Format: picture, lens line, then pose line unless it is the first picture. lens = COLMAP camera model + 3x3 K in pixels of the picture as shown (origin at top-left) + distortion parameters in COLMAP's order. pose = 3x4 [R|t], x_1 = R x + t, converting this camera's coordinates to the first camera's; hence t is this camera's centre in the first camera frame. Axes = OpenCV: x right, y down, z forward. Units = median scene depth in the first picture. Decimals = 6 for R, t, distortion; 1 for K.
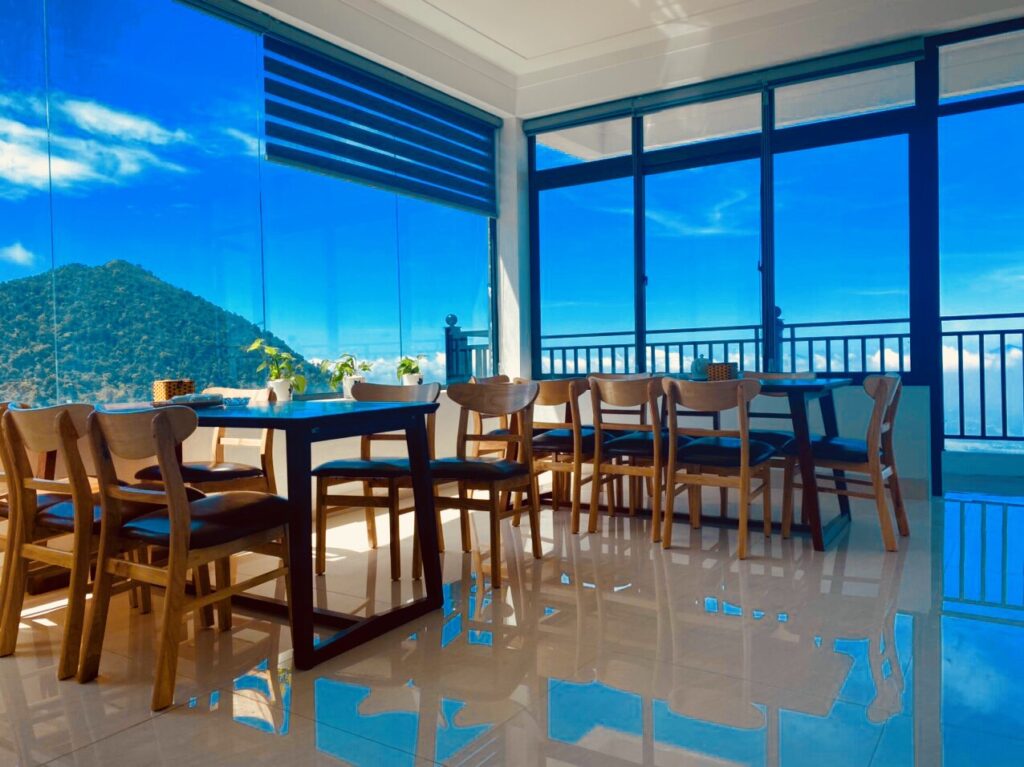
lens RADIAL K [[788.7, 0, 512.0], [0, 788.7, 383.5], [0, 0, 1]] dist [0.002666, -0.004372]
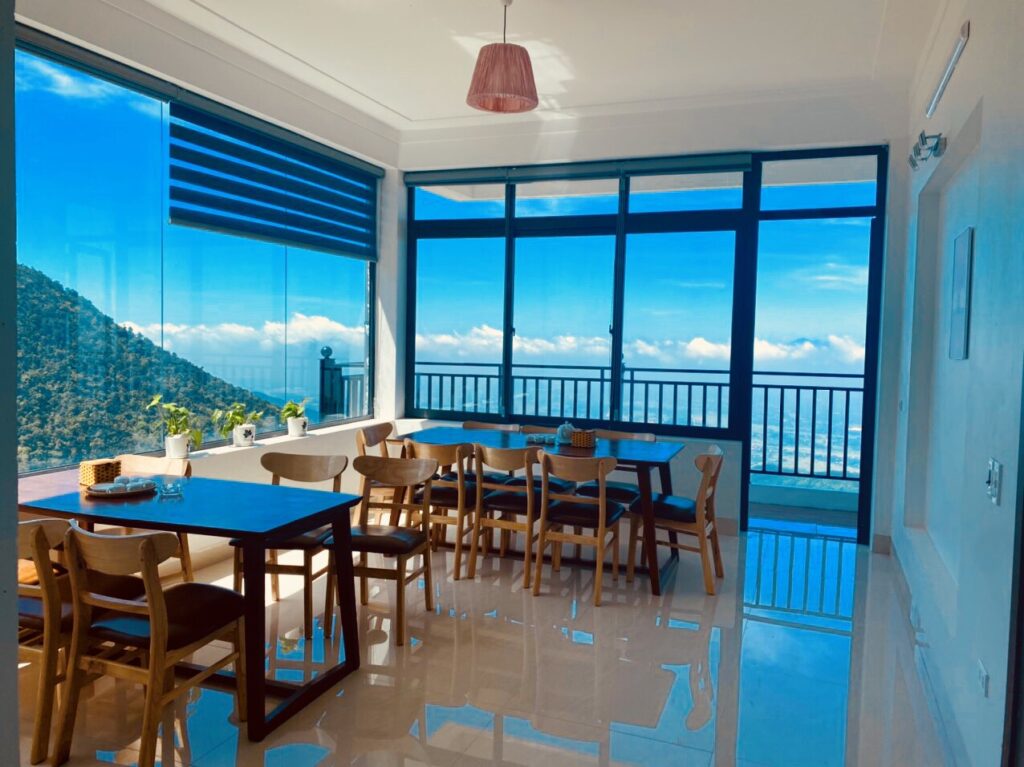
lens RADIAL K [[784.6, 0, 515.4], [0, 784.6, 380.1], [0, 0, 1]] dist [0.059999, -0.092826]
pose [[0.976489, 0.033083, 0.213012, -0.064982], [-0.038737, 0.998998, 0.022422, -0.093376], [-0.212057, -0.030147, 0.976792, -0.096432]]
